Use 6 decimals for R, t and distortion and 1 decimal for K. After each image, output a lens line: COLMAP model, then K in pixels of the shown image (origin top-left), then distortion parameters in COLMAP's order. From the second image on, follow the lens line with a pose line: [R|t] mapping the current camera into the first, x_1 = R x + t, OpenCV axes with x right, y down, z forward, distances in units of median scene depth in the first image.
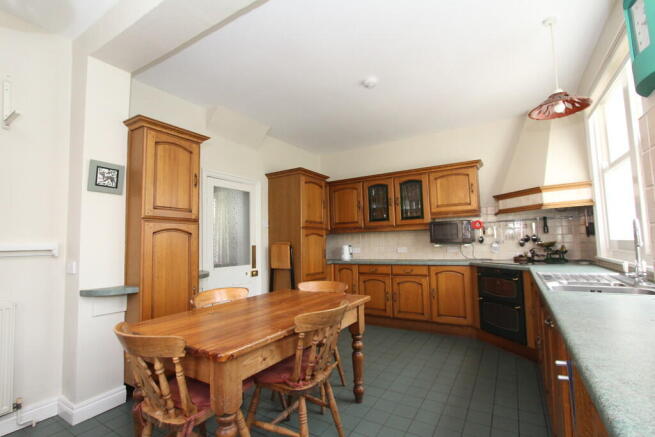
lens RADIAL K [[302.3, 0, 328.1], [0, 302.3, 220.4], [0, 0, 1]] dist [-0.011098, -0.000625]
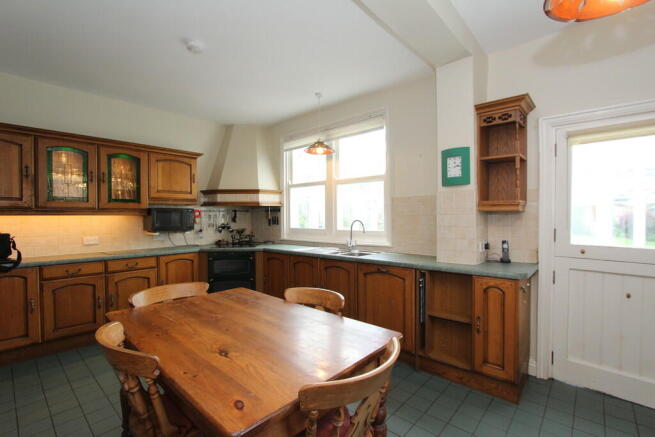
lens RADIAL K [[302.3, 0, 328.4], [0, 302.3, 217.8], [0, 0, 1]] dist [-0.011098, -0.000625]
pose [[0.178813, 0.024878, 0.983568, -0.465886], [-0.070928, 0.997405, -0.012333, 0.008867], [-0.981323, -0.067558, 0.180114, 0.332804]]
